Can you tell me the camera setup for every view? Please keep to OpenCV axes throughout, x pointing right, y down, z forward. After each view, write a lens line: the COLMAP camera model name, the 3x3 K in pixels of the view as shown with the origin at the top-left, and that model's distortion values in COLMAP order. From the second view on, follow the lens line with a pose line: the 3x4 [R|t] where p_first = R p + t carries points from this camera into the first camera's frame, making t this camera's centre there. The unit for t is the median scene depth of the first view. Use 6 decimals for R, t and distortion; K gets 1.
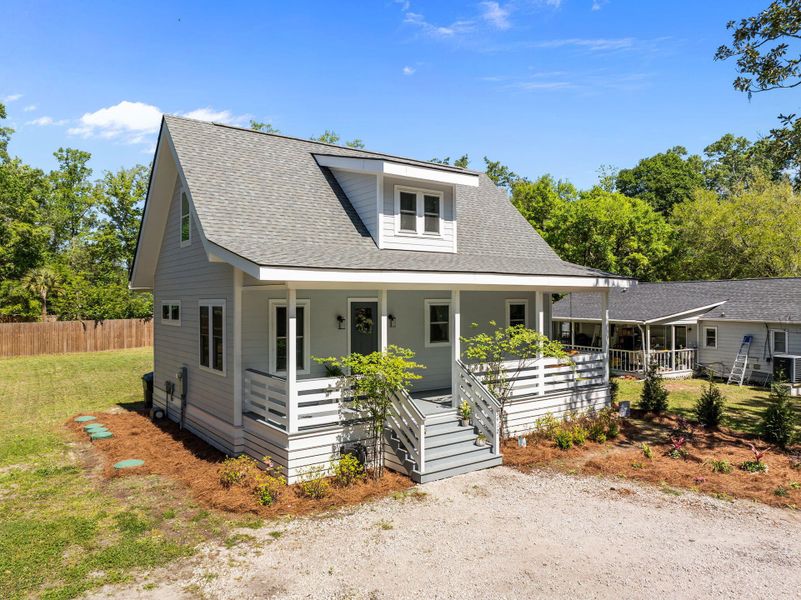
lens RADIAL K [[564.1, 0, 400.0], [0, 564.1, 299.9], [0, 0, 1]] dist [-0.035729, -0.000352]
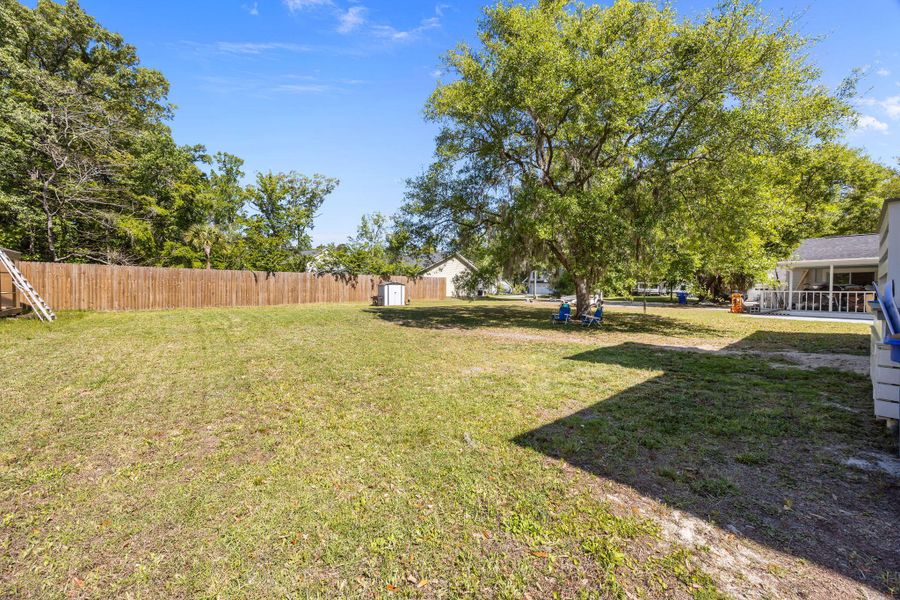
lens RADIAL K [[343.3, 0, 447.0], [0, 343.3, 295.8], [0, 0, 1]] dist [-0.001990, -0.000191]
pose [[0.998817, 0.015719, 0.046011, -0.266936], [-0.016743, 0.999619, 0.021954, 0.056322], [-0.045649, -0.022698, 0.998700, 0.407228]]
